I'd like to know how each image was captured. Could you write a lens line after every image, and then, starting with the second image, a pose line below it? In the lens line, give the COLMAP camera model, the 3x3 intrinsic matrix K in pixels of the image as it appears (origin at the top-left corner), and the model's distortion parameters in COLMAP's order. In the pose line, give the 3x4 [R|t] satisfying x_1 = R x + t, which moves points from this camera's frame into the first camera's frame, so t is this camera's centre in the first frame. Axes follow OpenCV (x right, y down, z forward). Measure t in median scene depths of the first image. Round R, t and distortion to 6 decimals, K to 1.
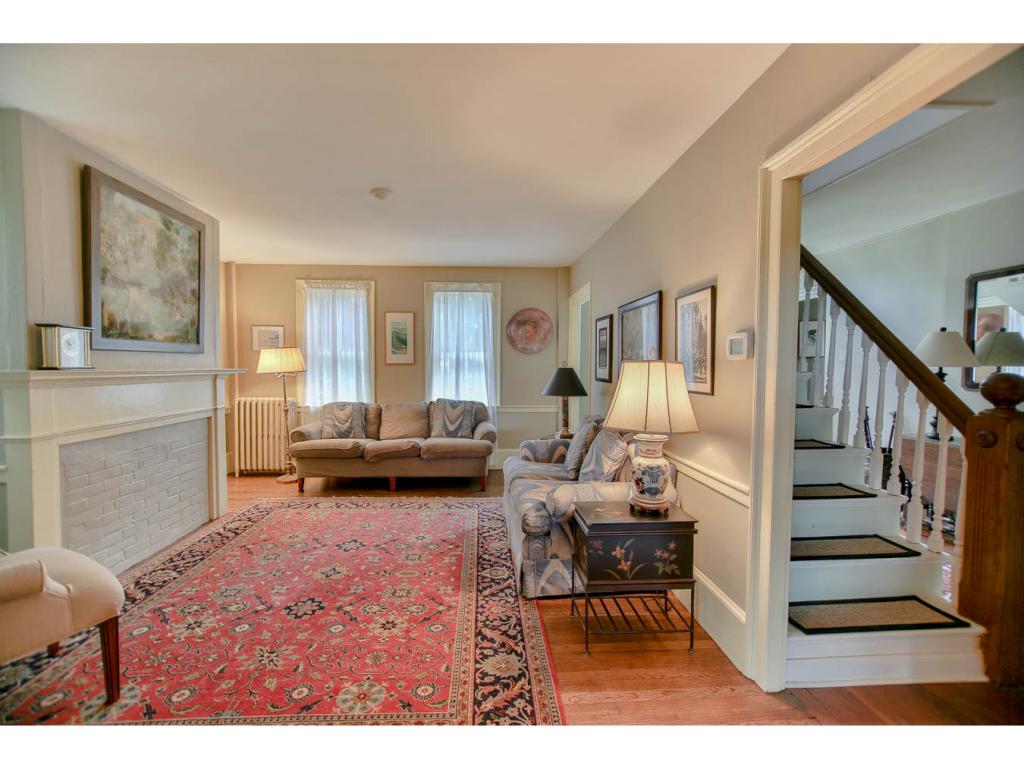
lens RADIAL K [[426.4, 0, 504.4], [0, 426.4, 383.9], [0, 0, 1]] dist [-0.000025, -0.000136]
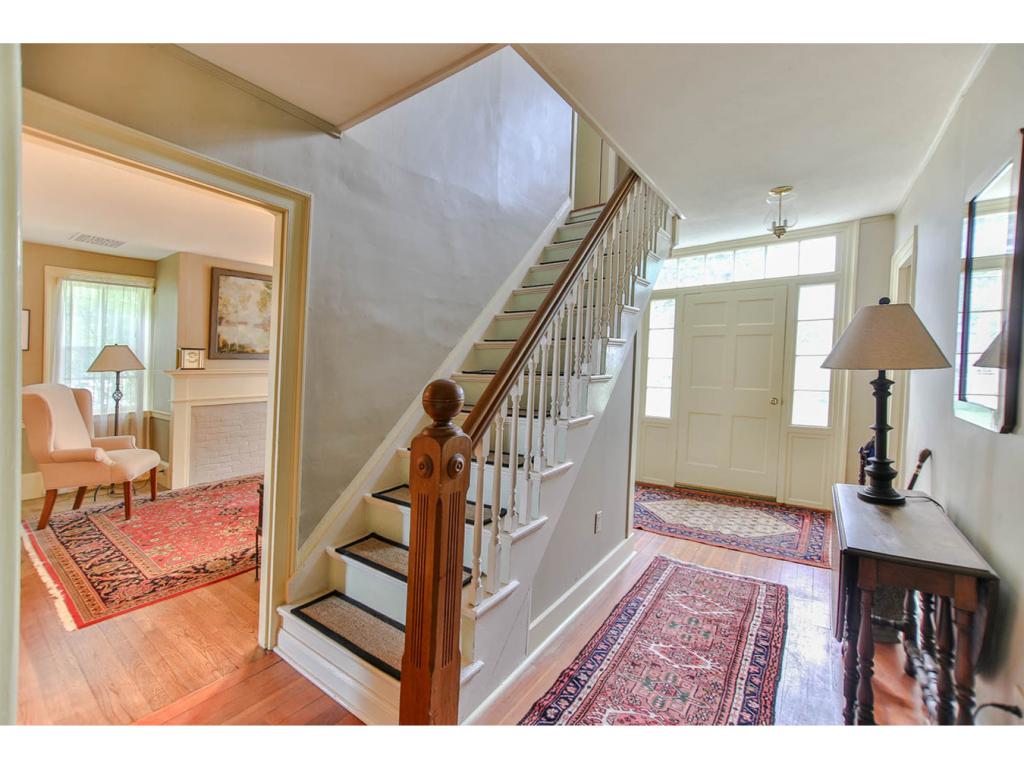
lens RADIAL K [[426.4, 0, 494.9], [0, 426.4, 366.5], [0, 0, 1]] dist [-0.000025, -0.000136]
pose [[0.766010, -0.000898, -0.642828, 1.247801], [-0.024760, 0.999216, -0.030901, -0.017012], [0.642351, 0.039587, 0.765387, 0.320437]]
